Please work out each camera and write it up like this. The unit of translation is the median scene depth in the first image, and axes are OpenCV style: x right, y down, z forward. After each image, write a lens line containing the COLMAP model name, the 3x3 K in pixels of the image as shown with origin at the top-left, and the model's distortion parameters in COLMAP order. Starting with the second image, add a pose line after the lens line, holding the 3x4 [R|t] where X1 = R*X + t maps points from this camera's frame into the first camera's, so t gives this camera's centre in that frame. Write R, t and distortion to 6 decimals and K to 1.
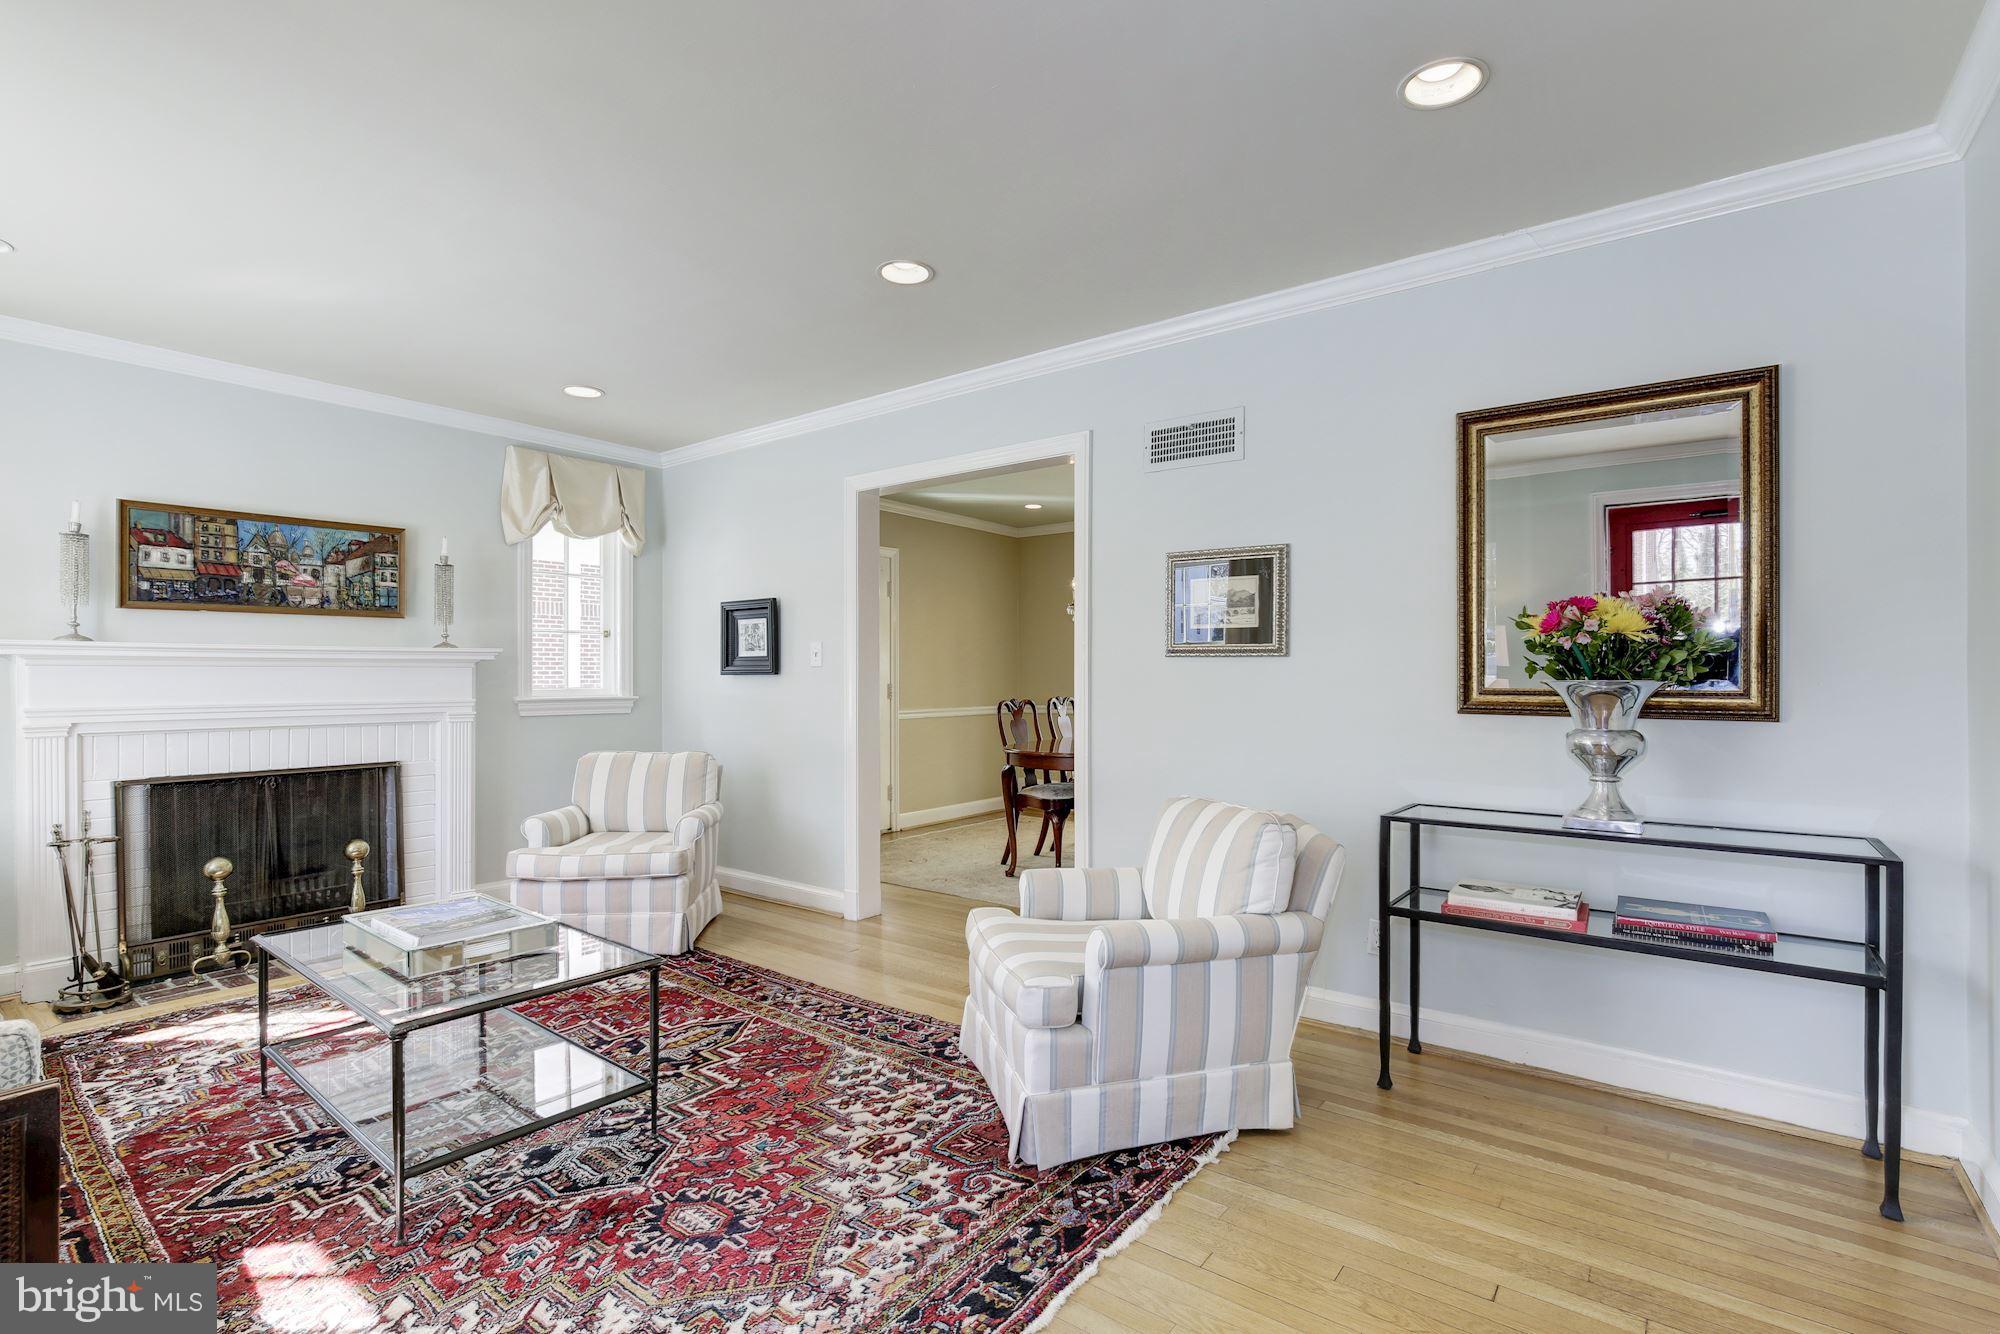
lens RADIAL K [[913.9, 0, 1005.0], [0, 913.9, 673.9], [0, 0, 1]] dist [-0.015609, 0.003590]
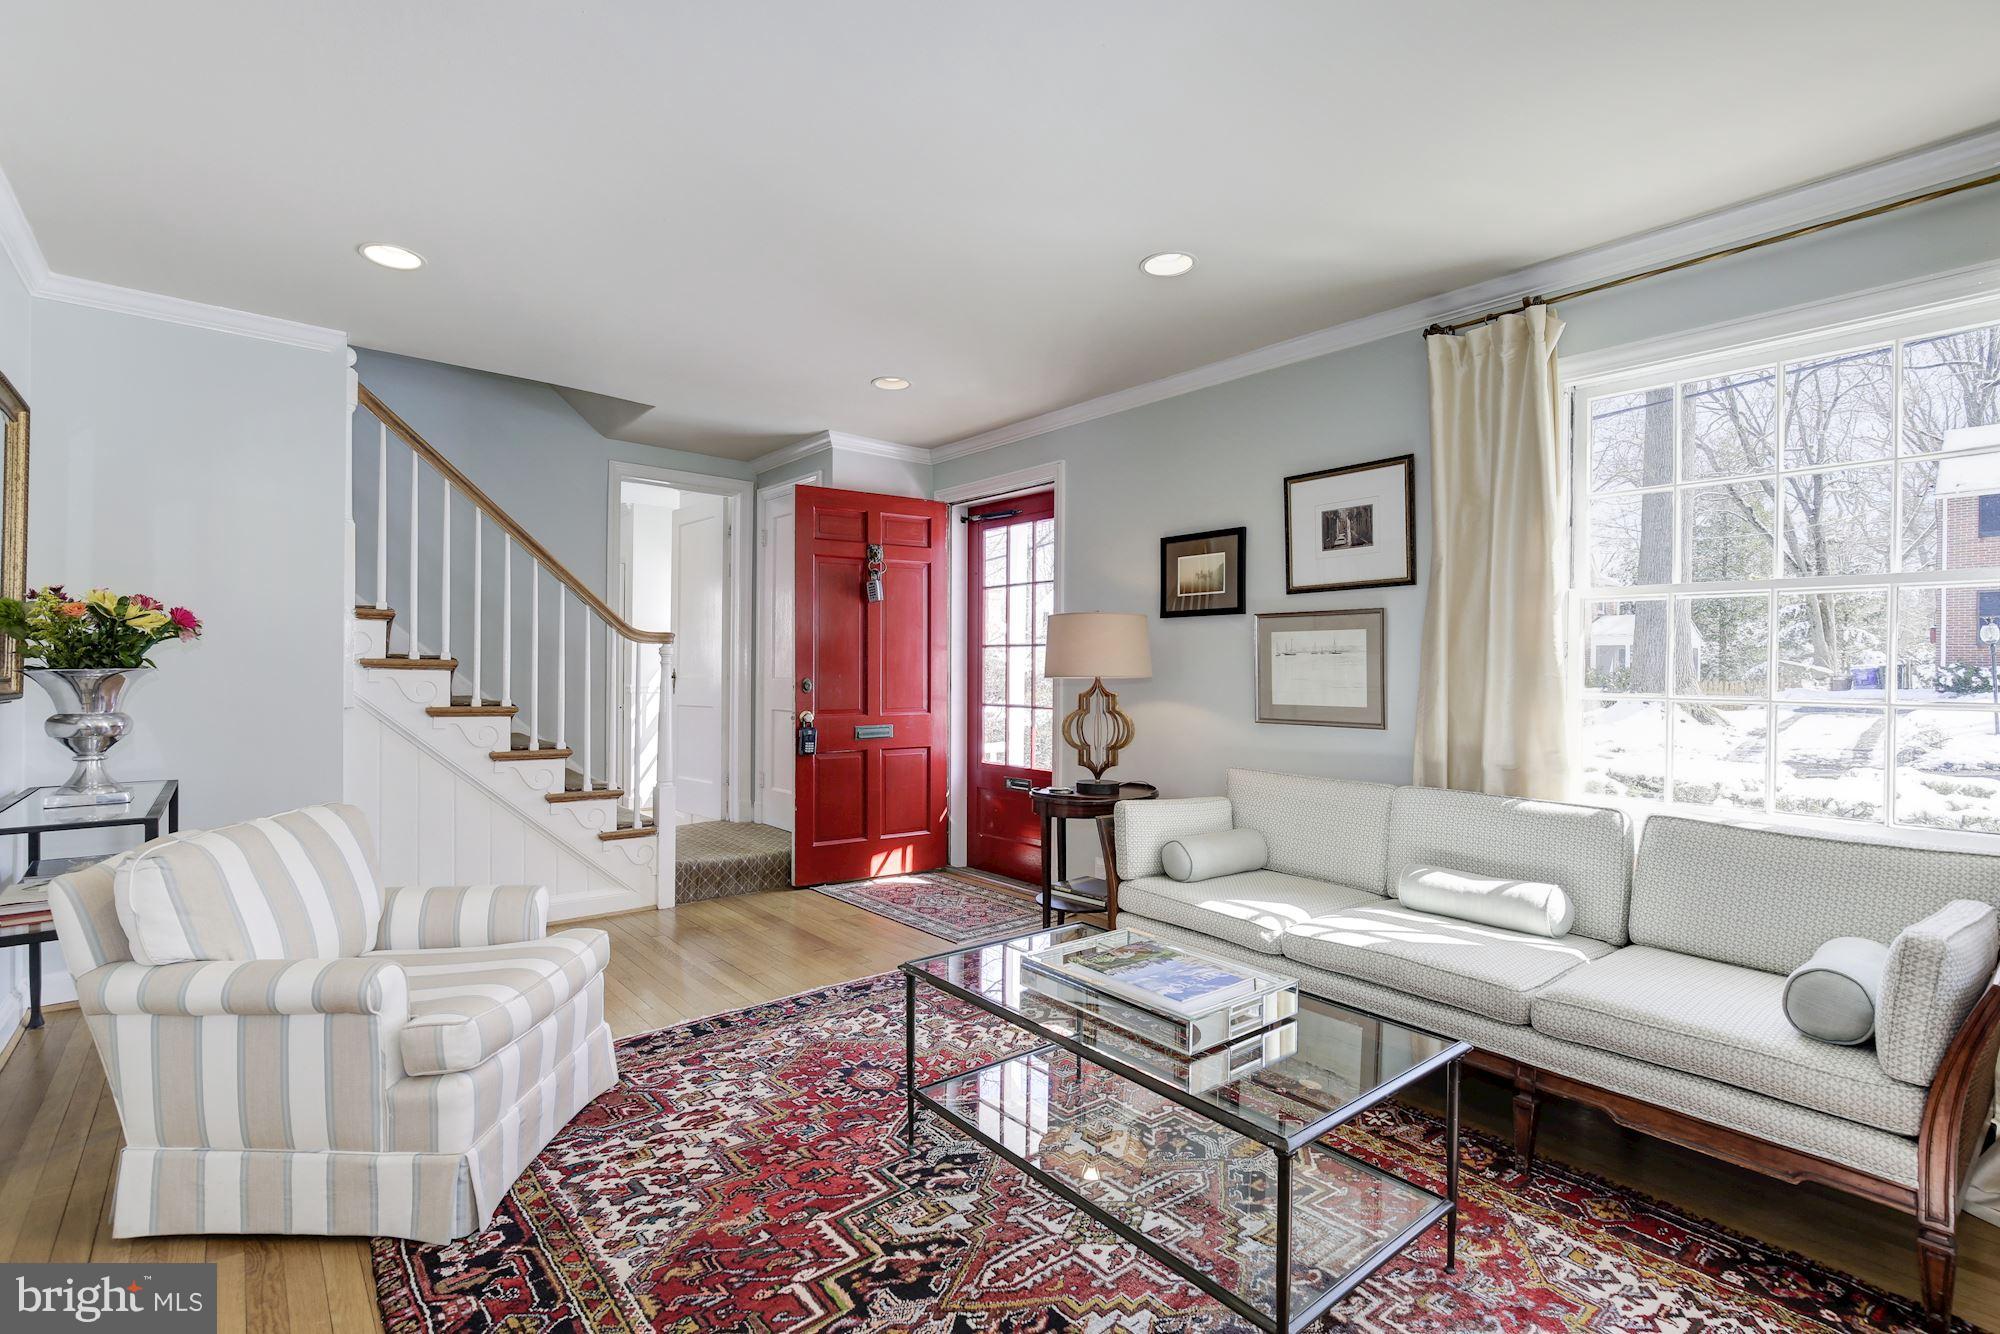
lens RADIAL K [[913.9, 0, 1005.5], [0, 913.9, 674.0], [0, 0, 1]] dist [-0.015609, 0.003590]
pose [[-0.978041, -0.006751, 0.208304, -1.667168], [-0.007174, 0.999973, -0.001275, 0.016774], [-0.208290, -0.002741, -0.978063, 4.706500]]
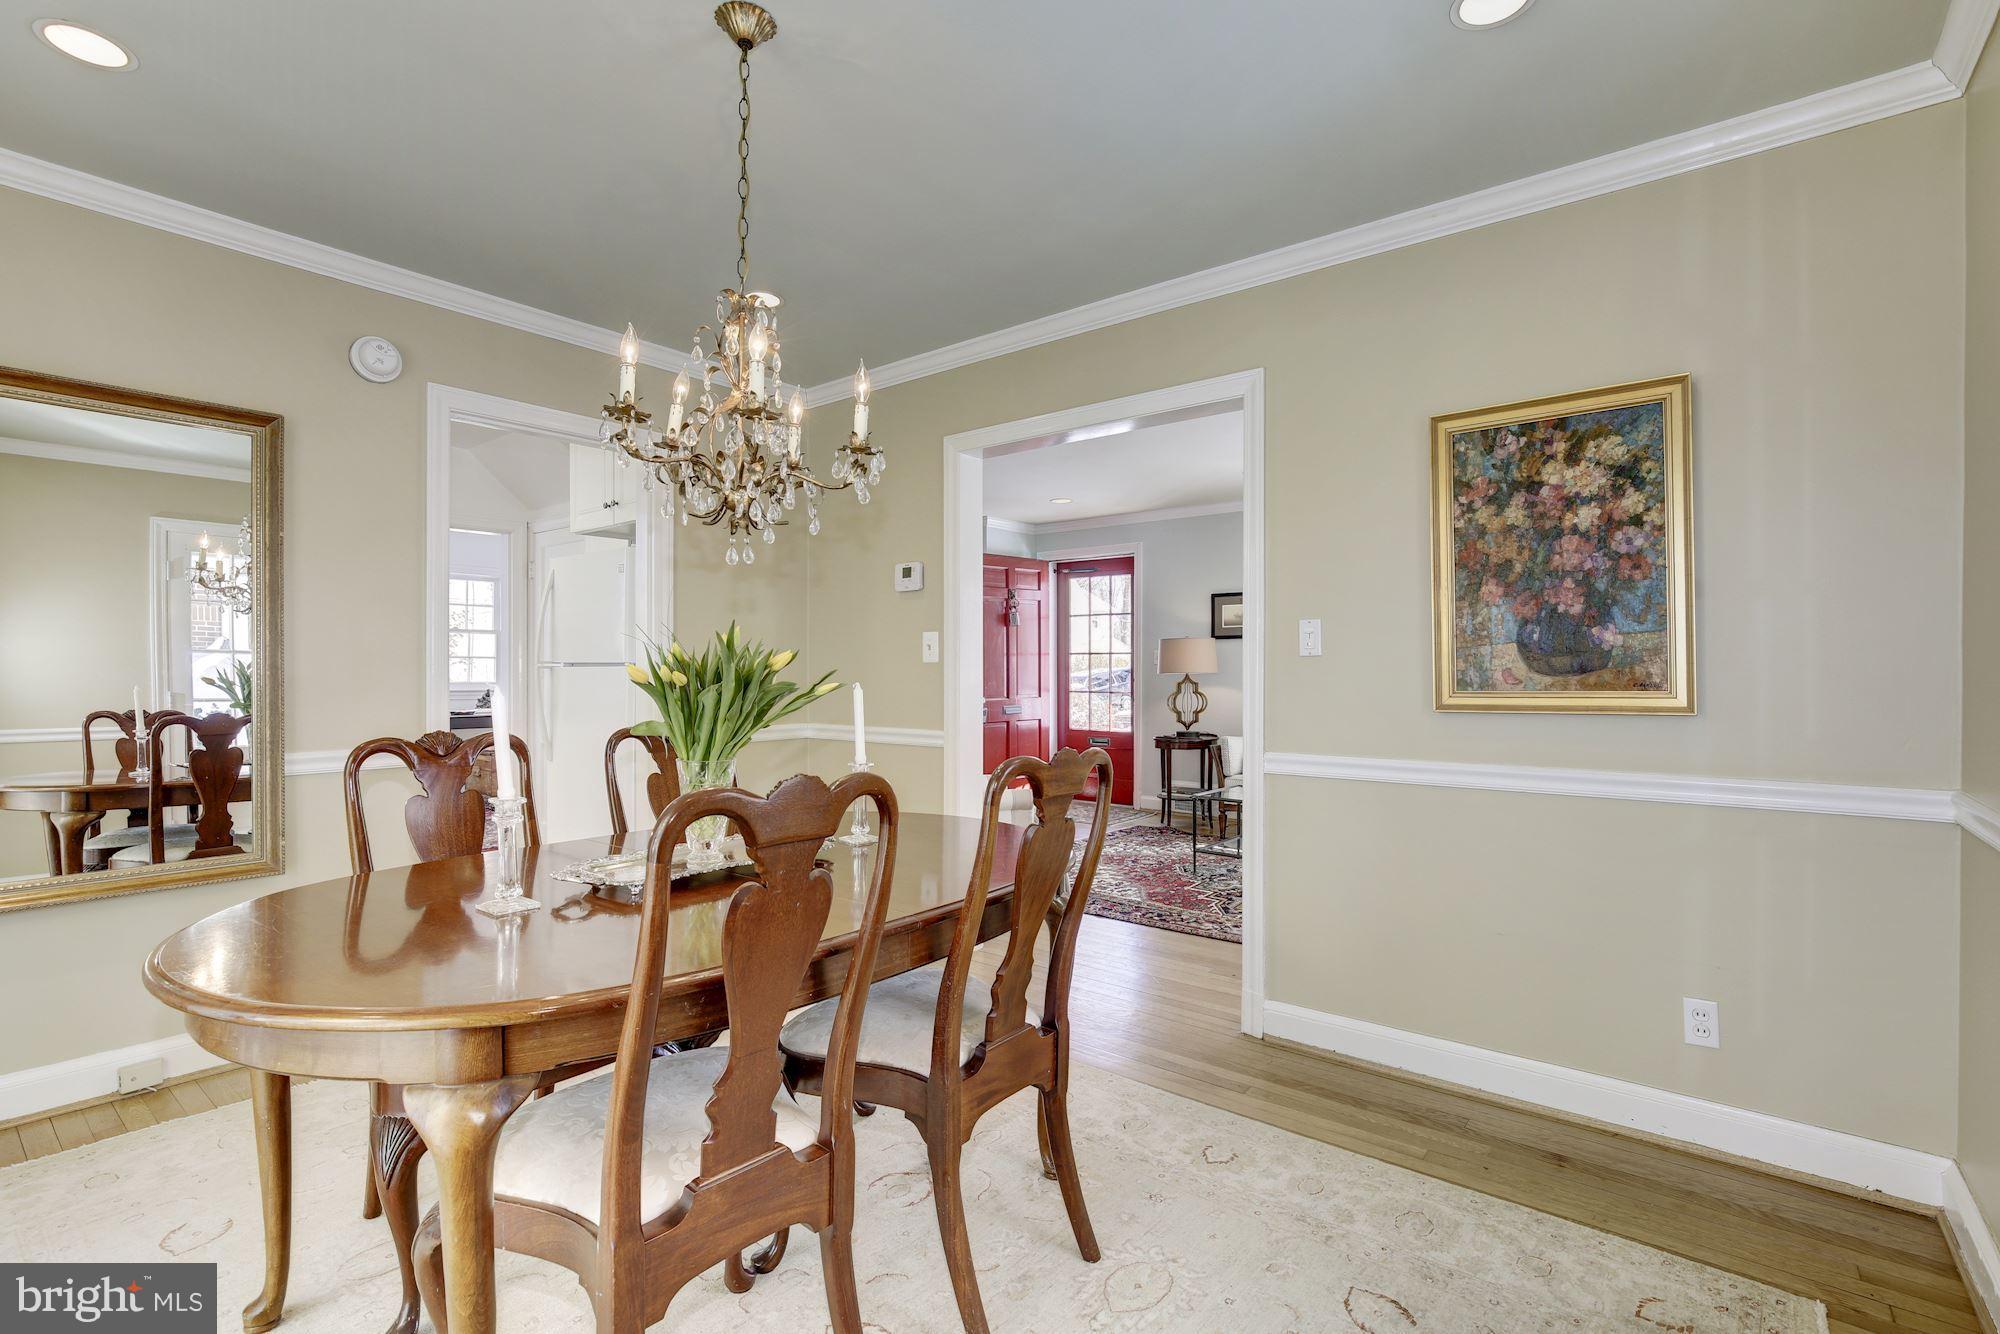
lens RADIAL K [[913.9, 0, 995.6], [0, 913.9, 666.7], [0, 0, 1]] dist [-0.015609, 0.003590]
pose [[-0.999222, 0.002819, 0.039349, 0.061423], [0.002668, 0.999989, -0.003892, -0.005070], [-0.039360, -0.003784, -0.999218, 8.083078]]
